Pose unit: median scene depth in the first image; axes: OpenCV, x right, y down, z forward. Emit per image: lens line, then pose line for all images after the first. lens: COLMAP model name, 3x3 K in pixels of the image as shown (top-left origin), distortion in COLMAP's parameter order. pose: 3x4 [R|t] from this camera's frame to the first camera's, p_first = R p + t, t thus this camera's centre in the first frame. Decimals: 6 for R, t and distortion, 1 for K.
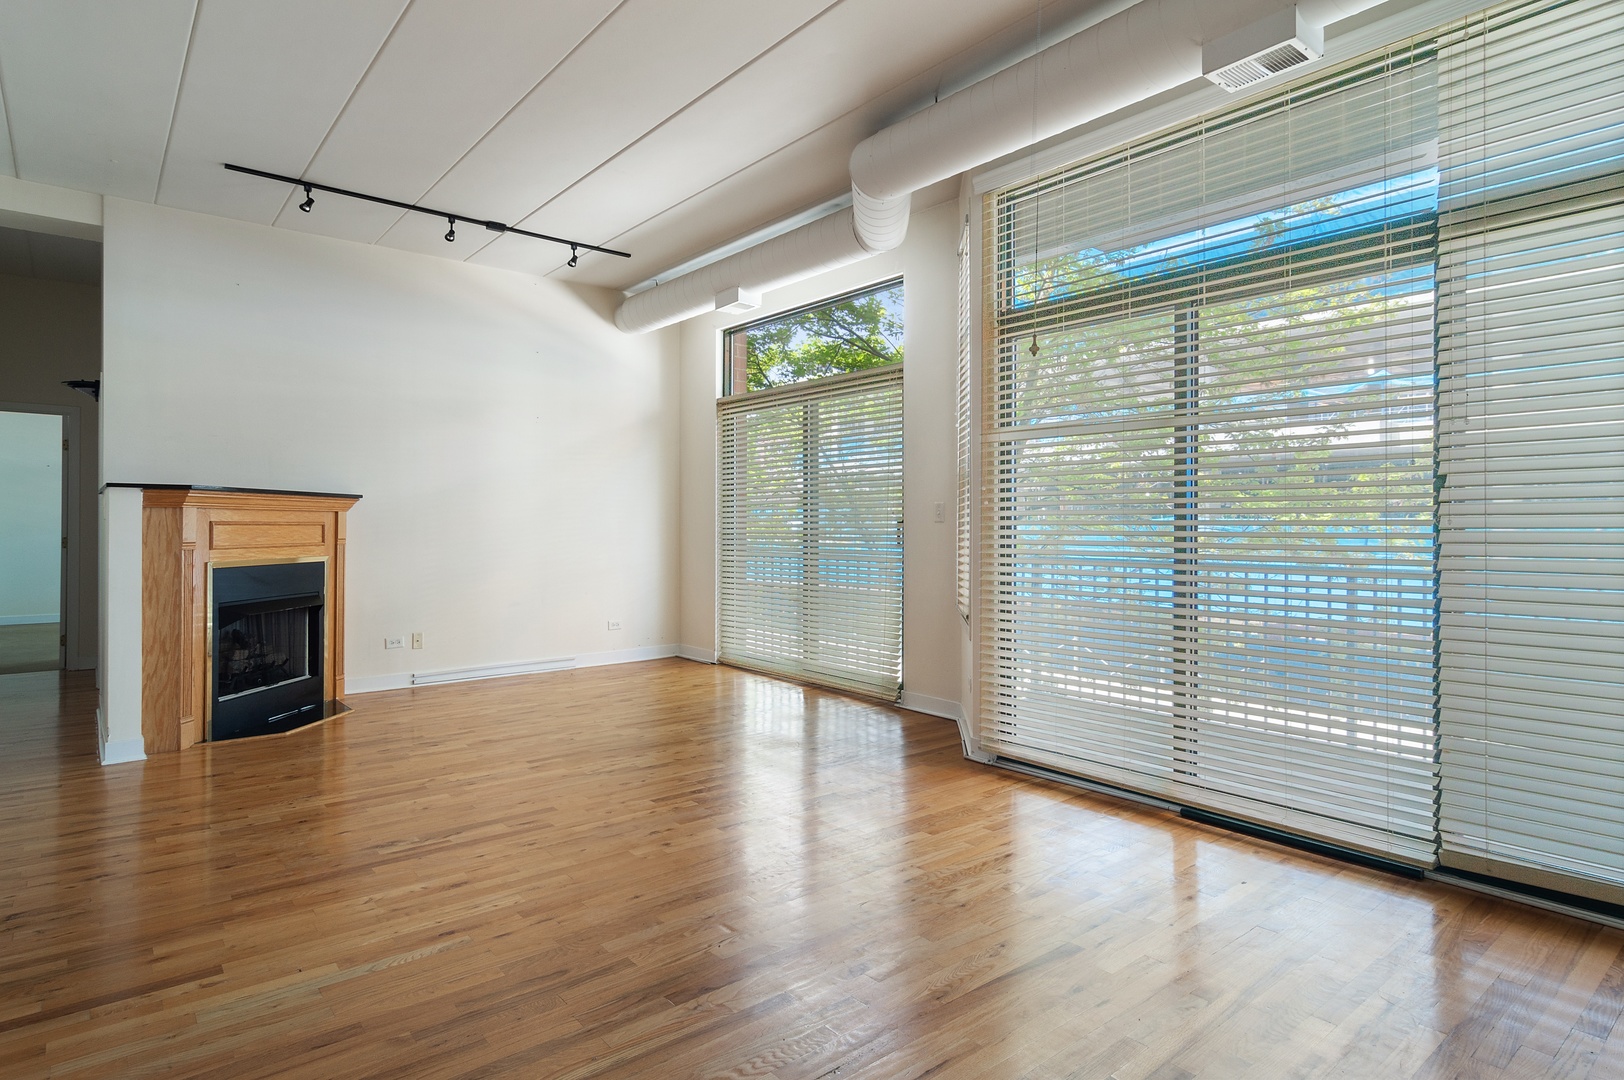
lens RADIAL K [[875.7, 0, 804.4], [0, 875.7, 533.8], [0, 0, 1]] dist [0.002539, -0.002118]
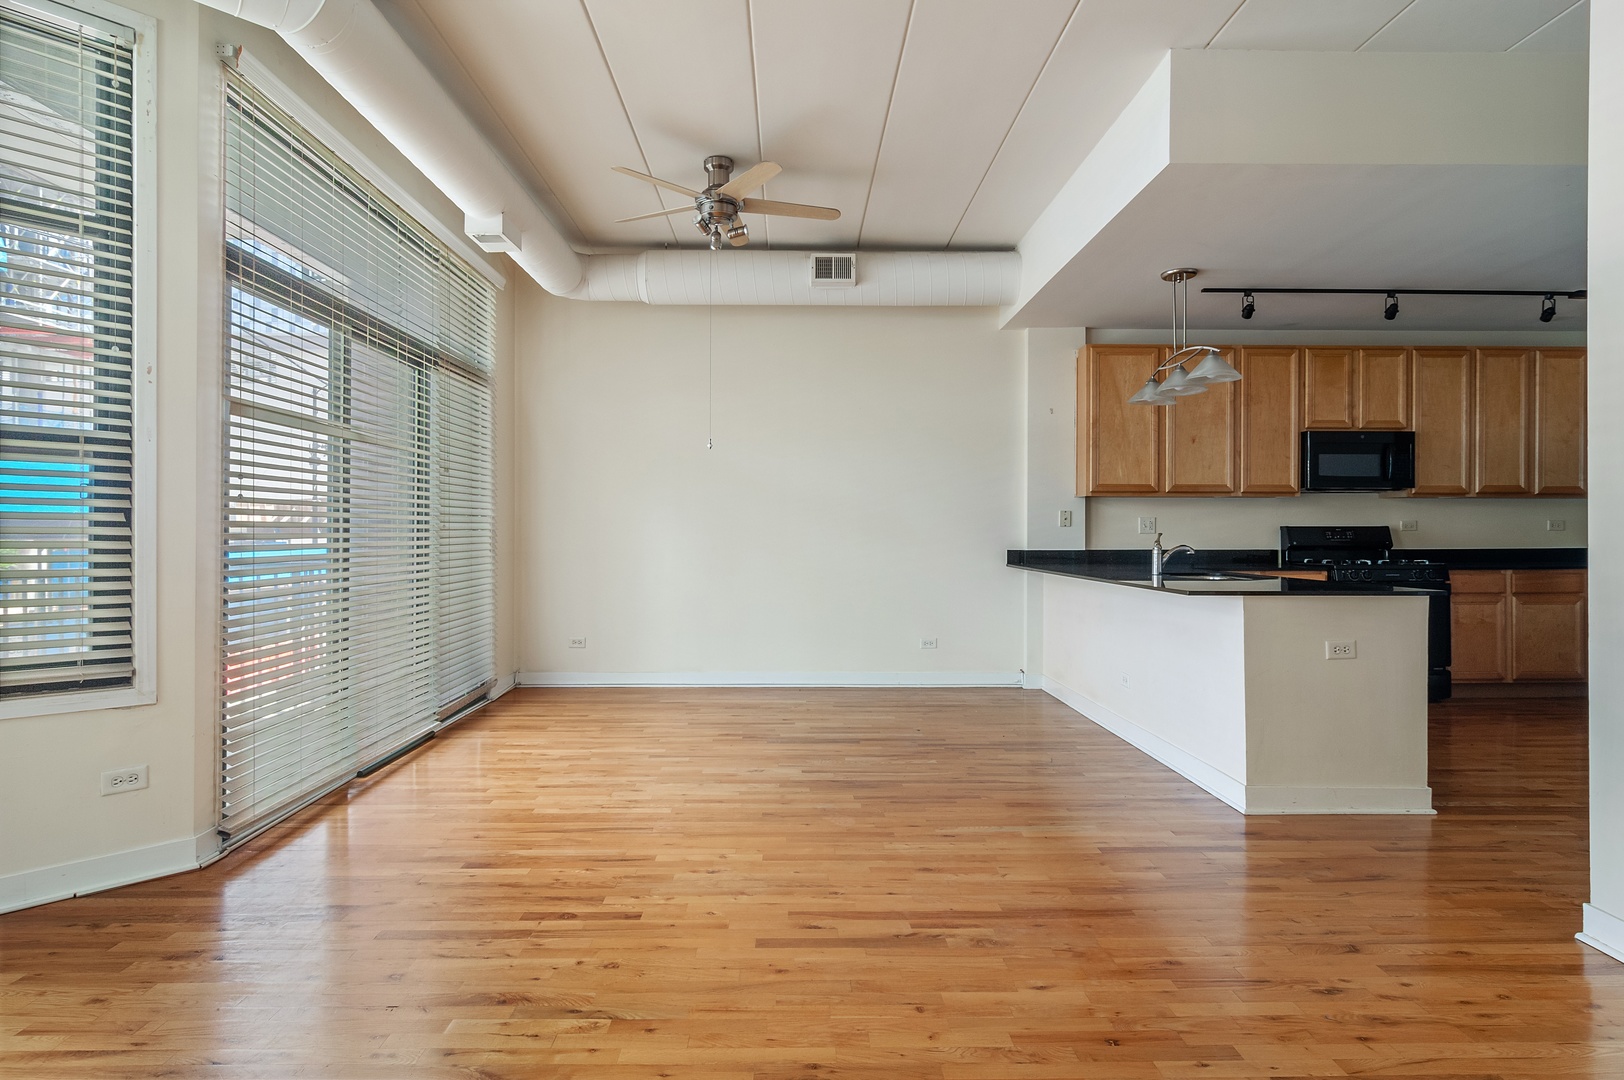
lens RADIAL K [[875.7, 0, 808.6], [0, 875.7, 529.9], [0, 0, 1]] dist [0.002539, -0.002118]
pose [[-0.785210, -0.002073, 0.619227, -0.513914], [0.001419, 0.999986, 0.005147, -0.009180], [-0.619228, 0.004920, -0.785196, 1.048532]]
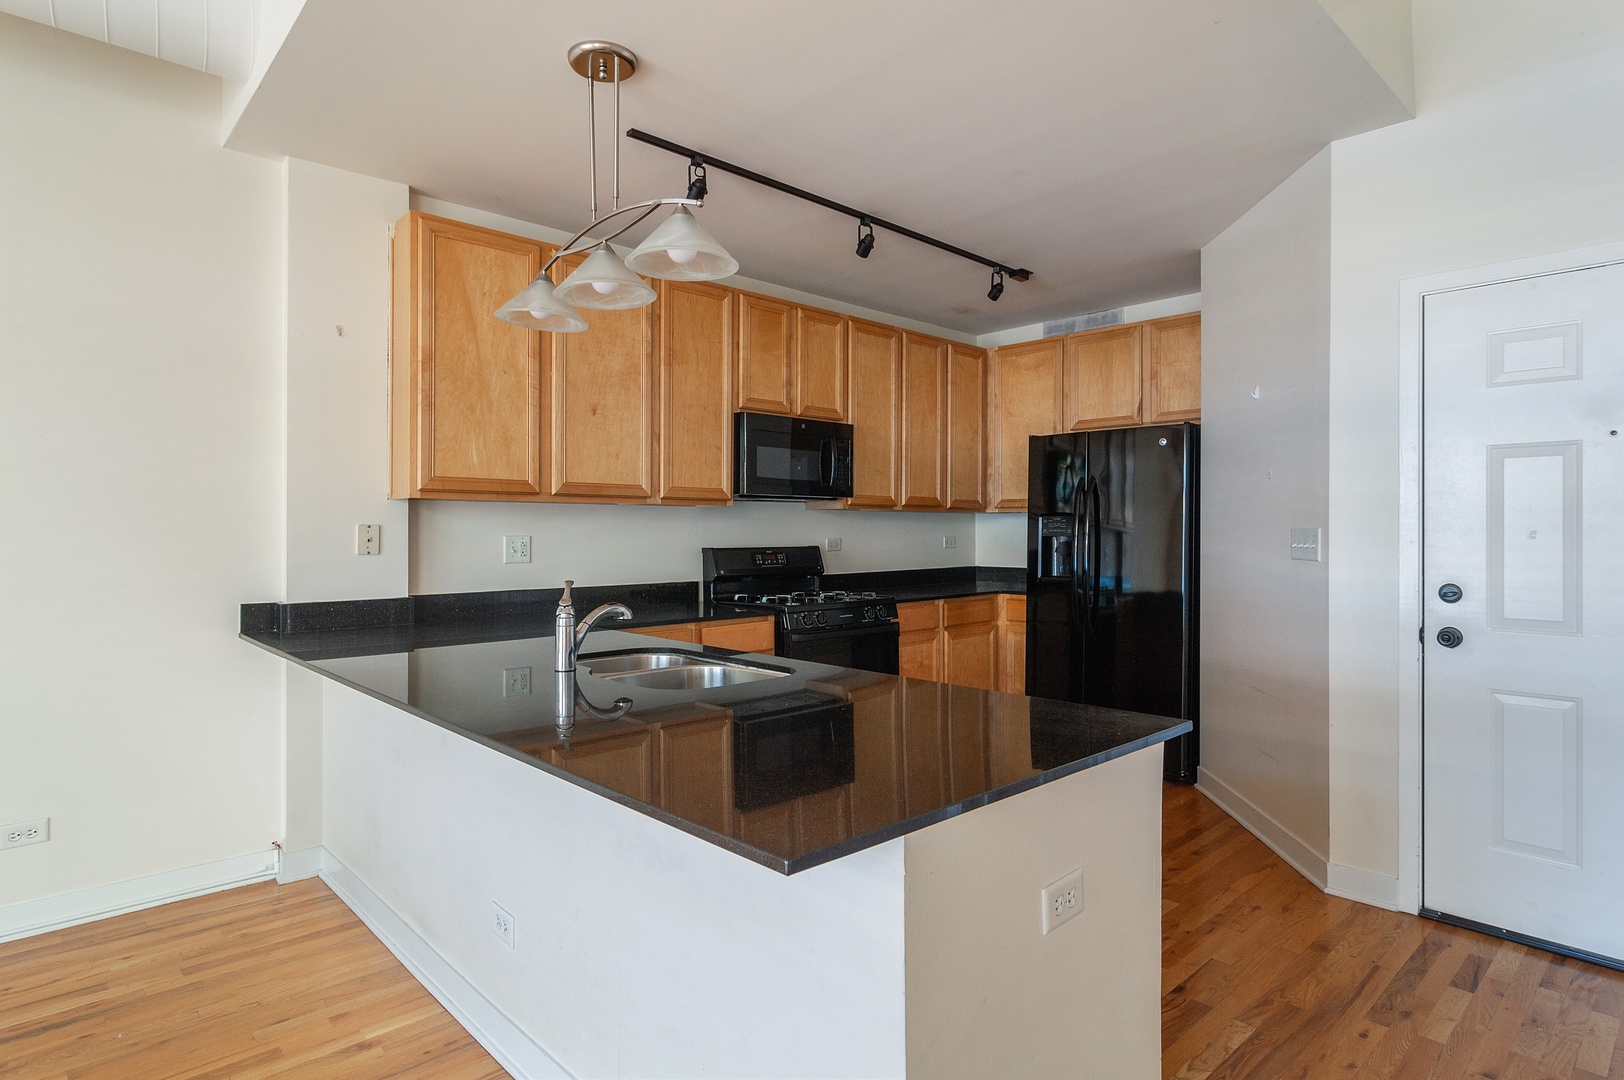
lens RADIAL K [[875.7, 0, 805.8], [0, 875.7, 529.5], [0, 0, 1]] dist [0.002539, -0.002118]
pose [[-0.998038, -0.002011, -0.062572, -0.347511], [-0.002265, 0.999989, 0.003988, -0.025755], [0.062564, 0.004122, -0.998032, 0.605975]]
